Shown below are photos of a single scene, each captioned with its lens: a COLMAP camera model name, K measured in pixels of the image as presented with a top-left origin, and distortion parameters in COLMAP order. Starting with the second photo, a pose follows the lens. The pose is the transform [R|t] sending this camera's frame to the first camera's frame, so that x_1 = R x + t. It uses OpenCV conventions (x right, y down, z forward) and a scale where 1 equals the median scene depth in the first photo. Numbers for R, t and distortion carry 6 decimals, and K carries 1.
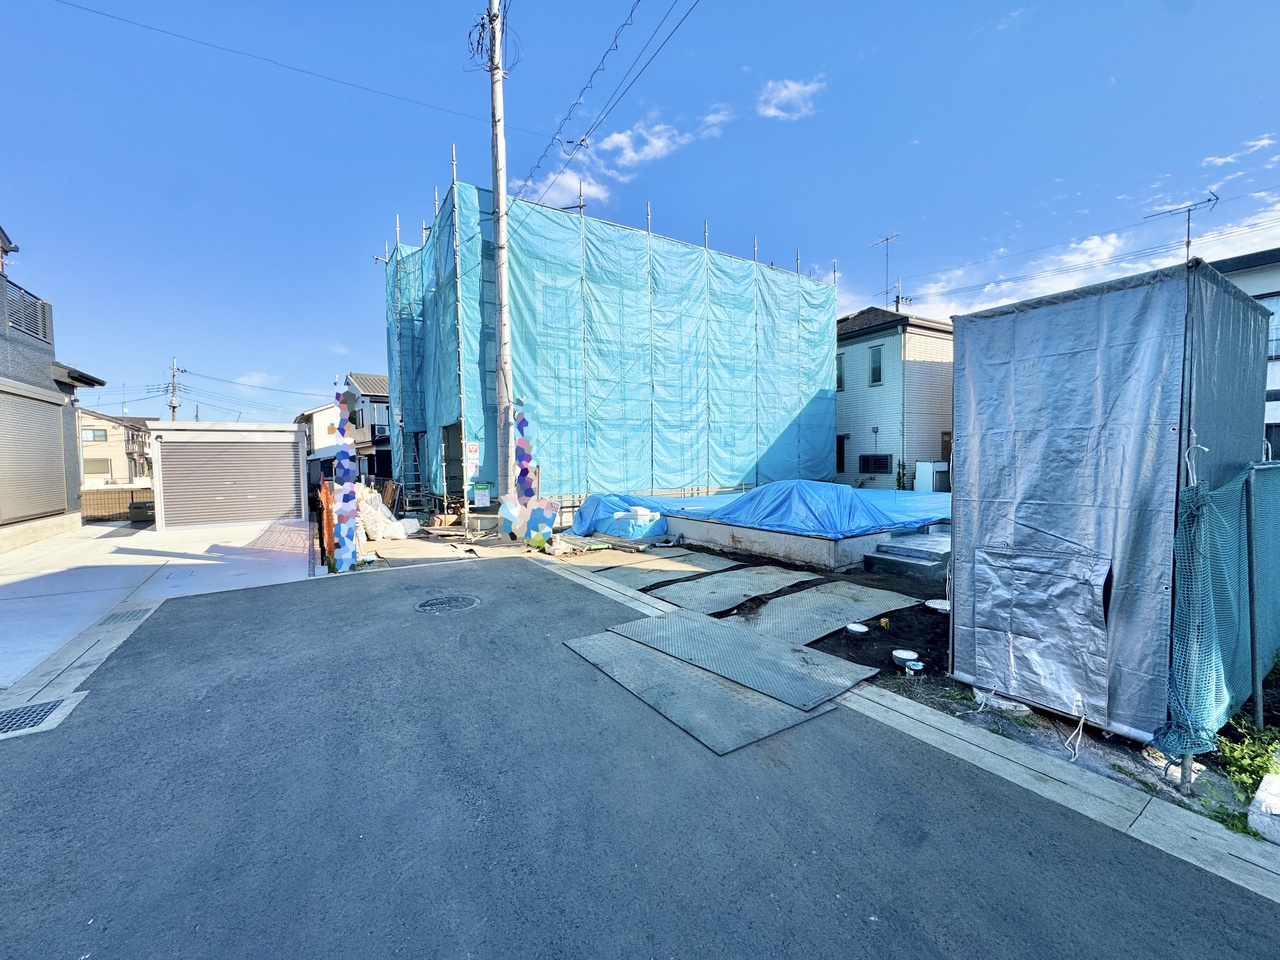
lens RADIAL K [[508.9, 0, 638.8], [0, 508.9, 479.8], [0, 0, 1]] dist [-0.002561, 0.000337]
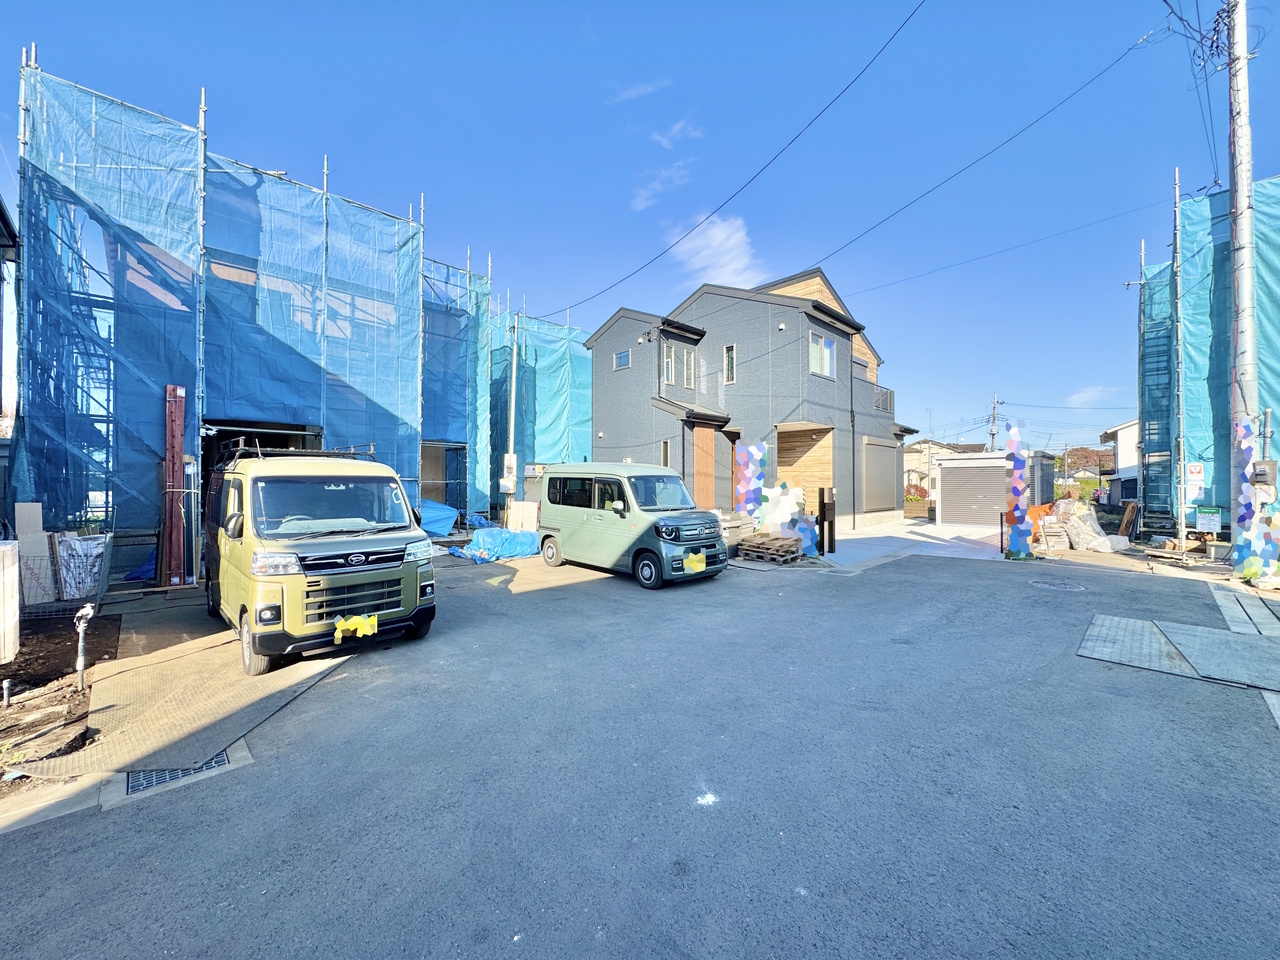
lens RADIAL K [[508.9, 0, 638.7], [0, 508.9, 479.0], [0, 0, 1]] dist [-0.002561, 0.000337]
pose [[0.201094, 0.005914, -0.979554, 0.327082], [-0.044395, 0.999009, -0.003082, 0.004377], [0.978565, 0.044107, 0.201157, -0.174142]]
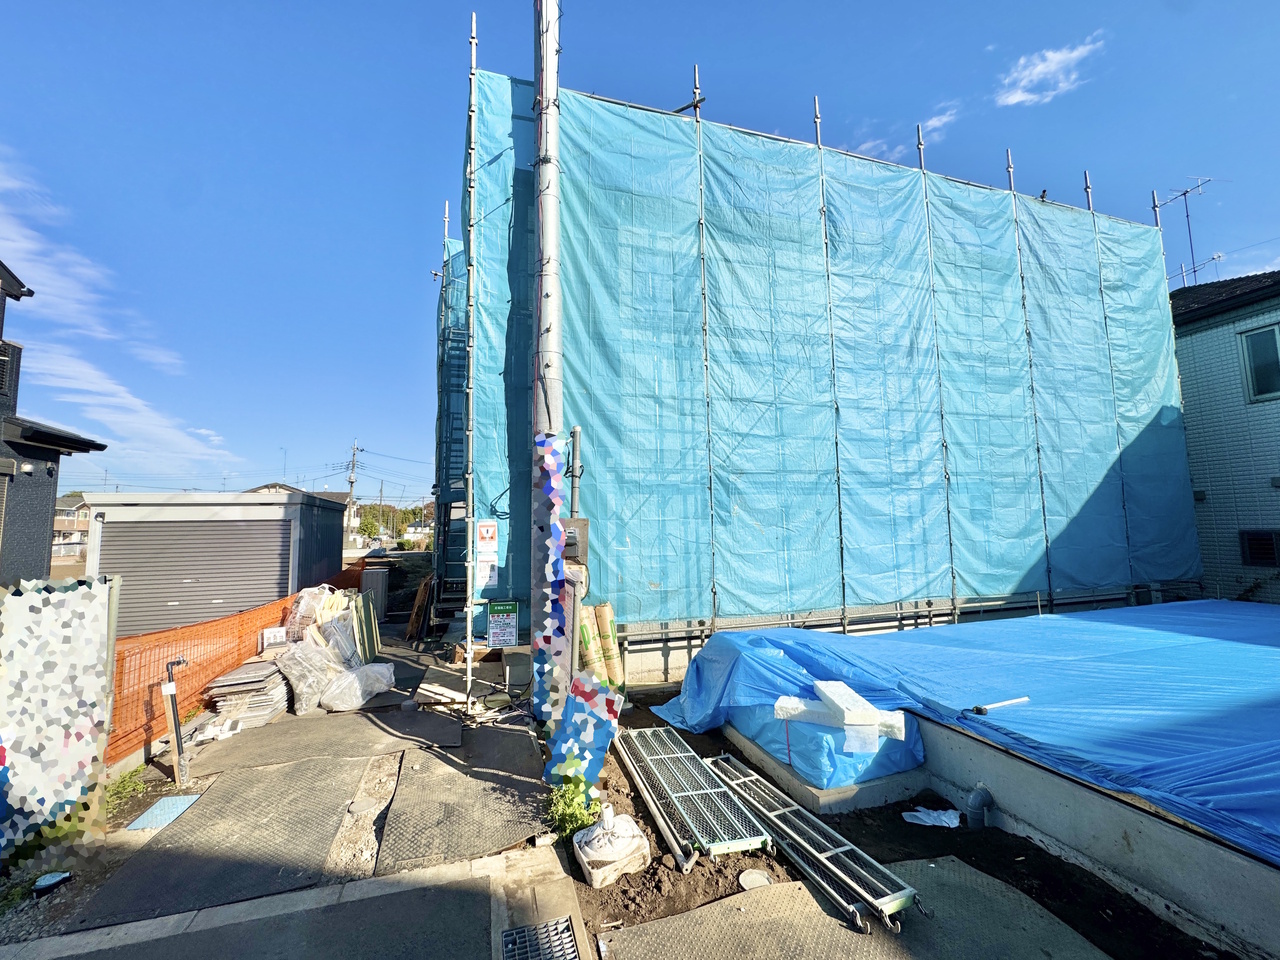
lens RADIAL K [[508.9, 0, 638.1], [0, 508.9, 478.4], [0, 0, 1]] dist [-0.002561, 0.000337]
pose [[0.961444, -0.028707, -0.273498, -0.029475], [-0.007832, 0.991275, -0.131579, -0.040810], [0.274889, 0.128647, 0.952830, 0.448431]]
